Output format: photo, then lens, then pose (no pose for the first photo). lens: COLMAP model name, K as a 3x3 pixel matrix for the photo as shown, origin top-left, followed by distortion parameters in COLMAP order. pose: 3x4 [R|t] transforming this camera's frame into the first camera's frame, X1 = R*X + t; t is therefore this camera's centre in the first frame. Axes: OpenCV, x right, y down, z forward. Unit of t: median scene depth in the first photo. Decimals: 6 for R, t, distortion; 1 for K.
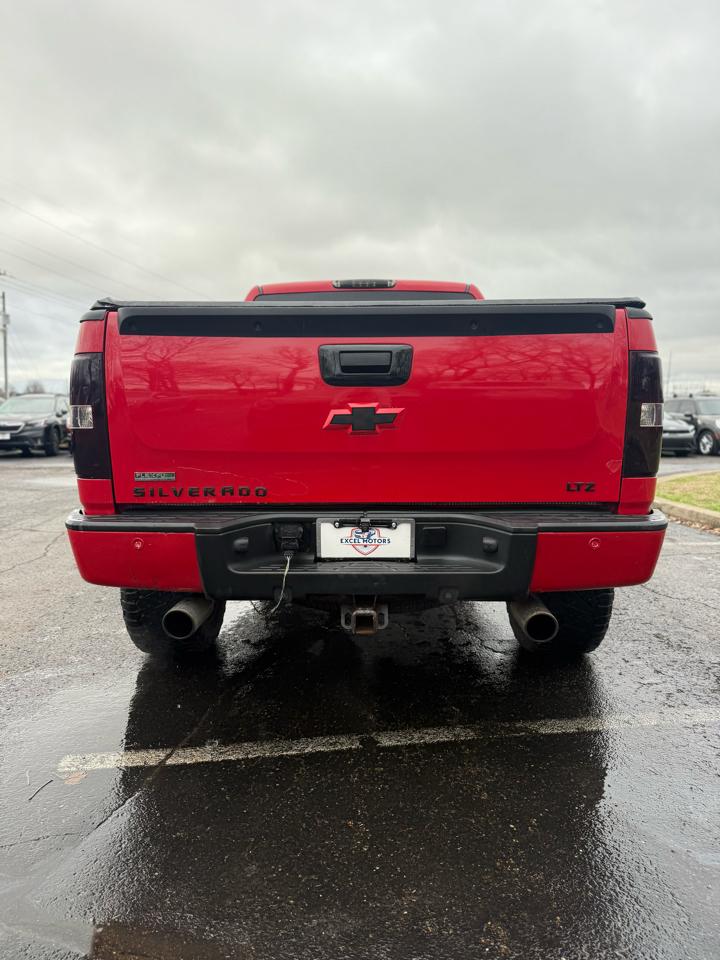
lens RADIAL K [[682.3, 0, 361.8], [0, 682.3, 480.1], [0, 0, 1]] dist [0.048387, -0.059546]
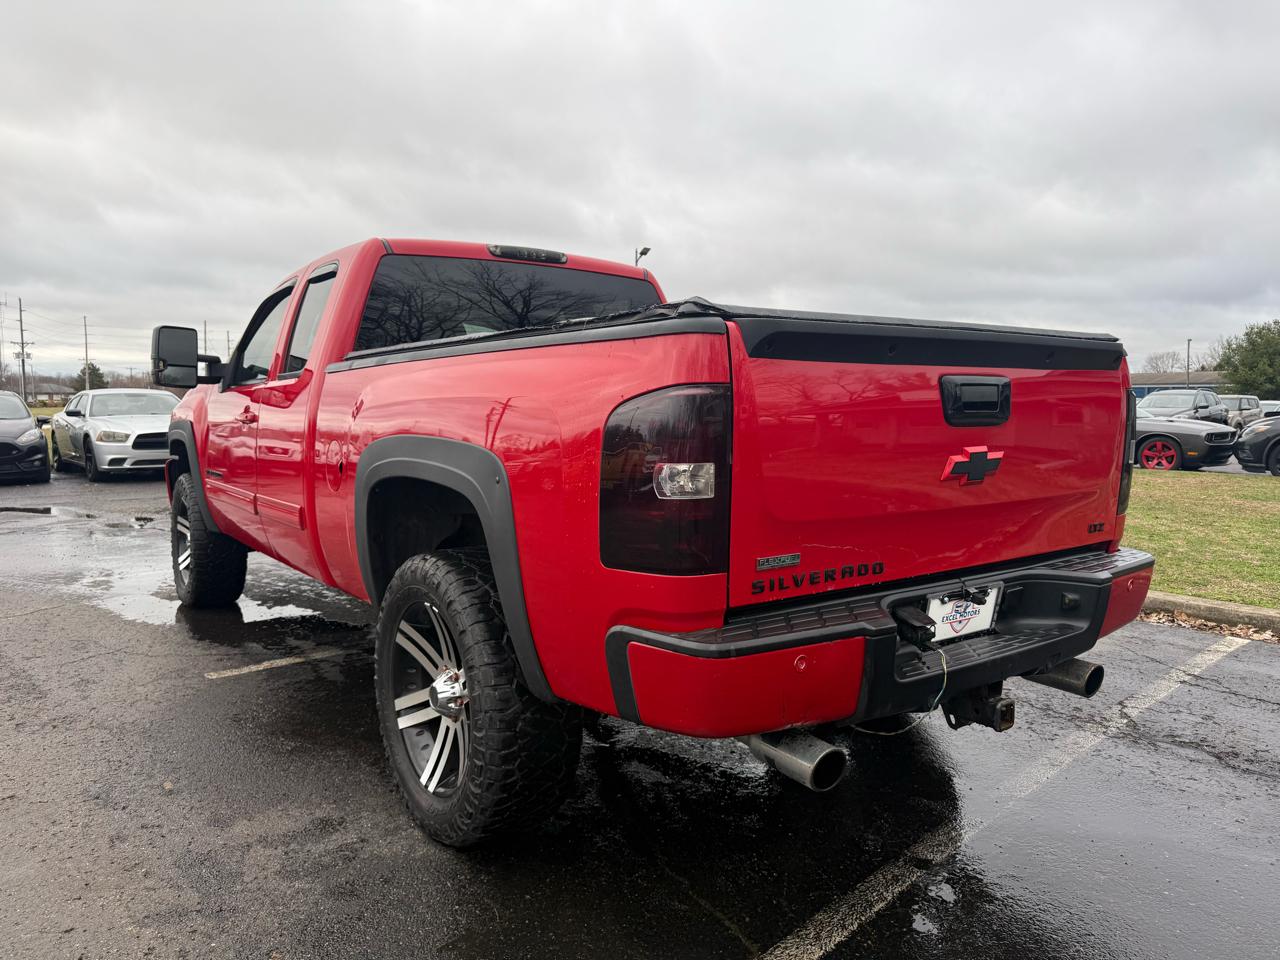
lens RADIAL K [[909.8, 0, 633.7], [0, 909.8, 482.2], [0, 0, 1]] dist [0.048387, -0.059546]
pose [[0.799517, -0.050470, 0.598520, -0.956764], [0.057185, 0.998333, 0.007794, -0.099476], [-0.597915, 0.027995, 0.801070, 0.357029]]
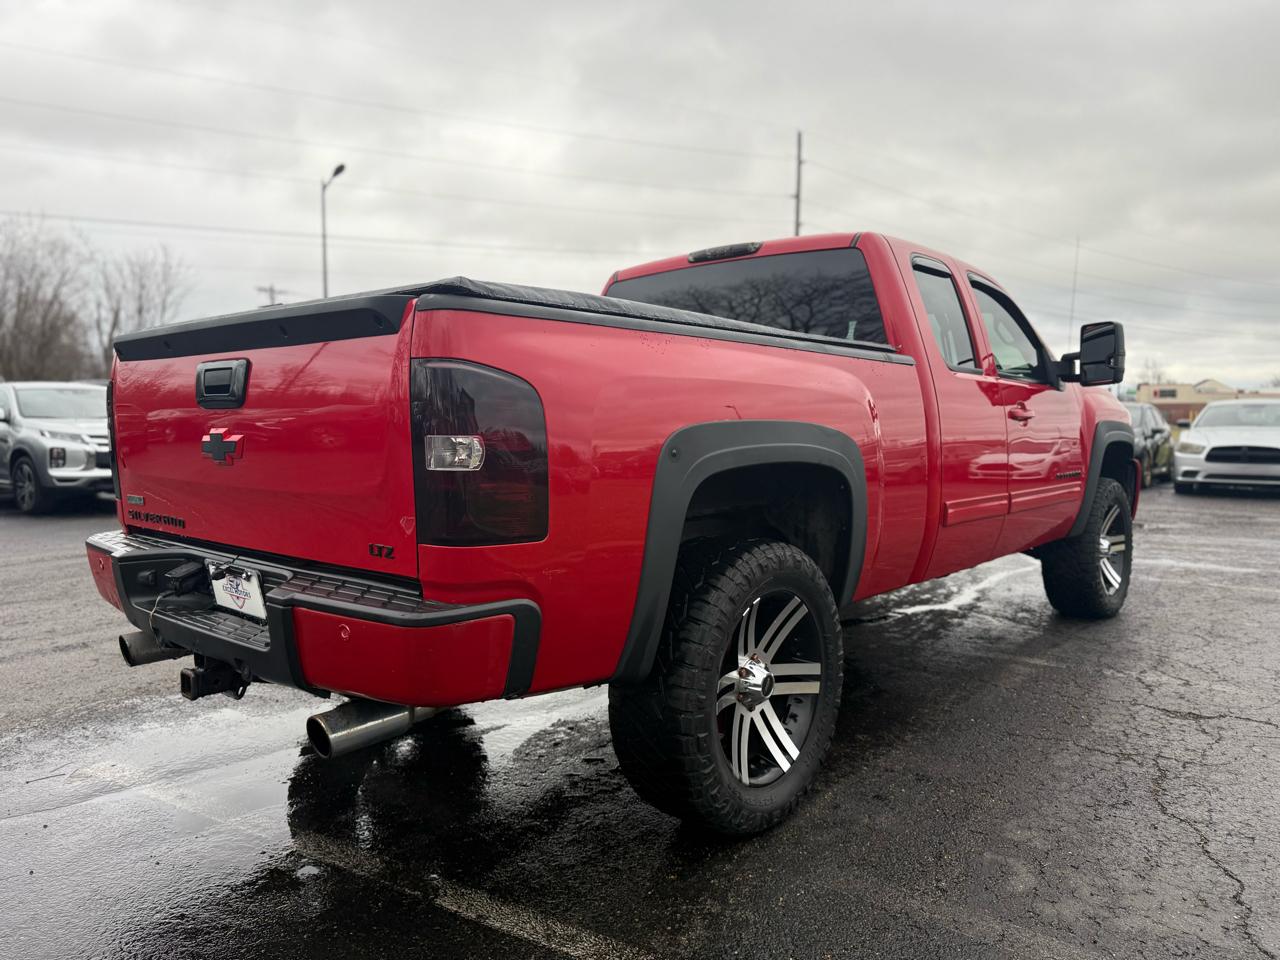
lens RADIAL K [[909.8, 0, 638.3], [0, 909.8, 472.5], [0, 0, 1]] dist [0.048387, -0.059546]
pose [[0.763129, 0.040962, -0.644947, 1.118915], [-0.065507, 0.997752, -0.014141, -0.074141], [0.642918, 0.053039, 0.764096, 0.446715]]
